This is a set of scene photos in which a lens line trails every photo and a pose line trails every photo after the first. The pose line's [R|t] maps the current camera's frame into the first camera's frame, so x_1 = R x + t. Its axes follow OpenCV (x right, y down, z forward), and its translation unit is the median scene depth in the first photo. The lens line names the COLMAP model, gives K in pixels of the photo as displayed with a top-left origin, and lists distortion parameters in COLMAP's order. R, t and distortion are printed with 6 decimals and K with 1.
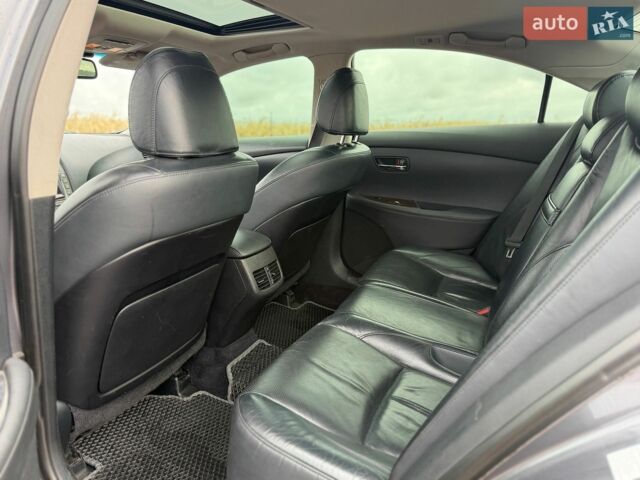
lens RADIAL K [[527.1, 0, 326.1], [0, 527.1, 209.6], [0, 0, 1]] dist [0.151389, -0.242096]
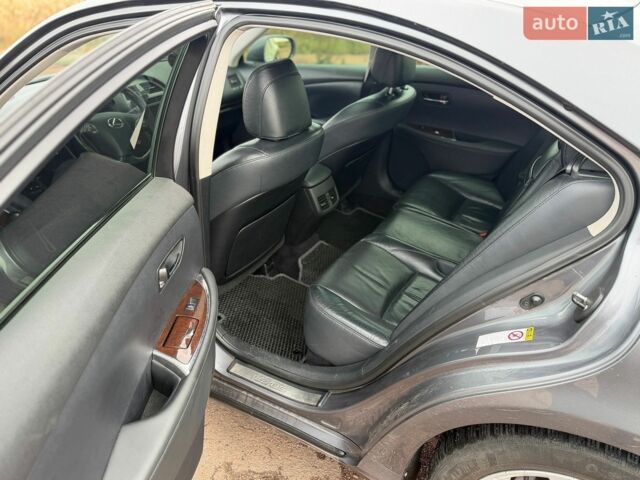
lens RADIAL K [[480.2, 0, 320.0], [0, 480.2, 240.0], [0, 0, 1]] dist [0.056470, -0.080175]
pose [[0.991733, 0.060533, -0.113143, 0.017677], [-0.027627, 0.961784, 0.272414, -0.118719], [0.125309, -0.267036, 0.955505, -0.233267]]
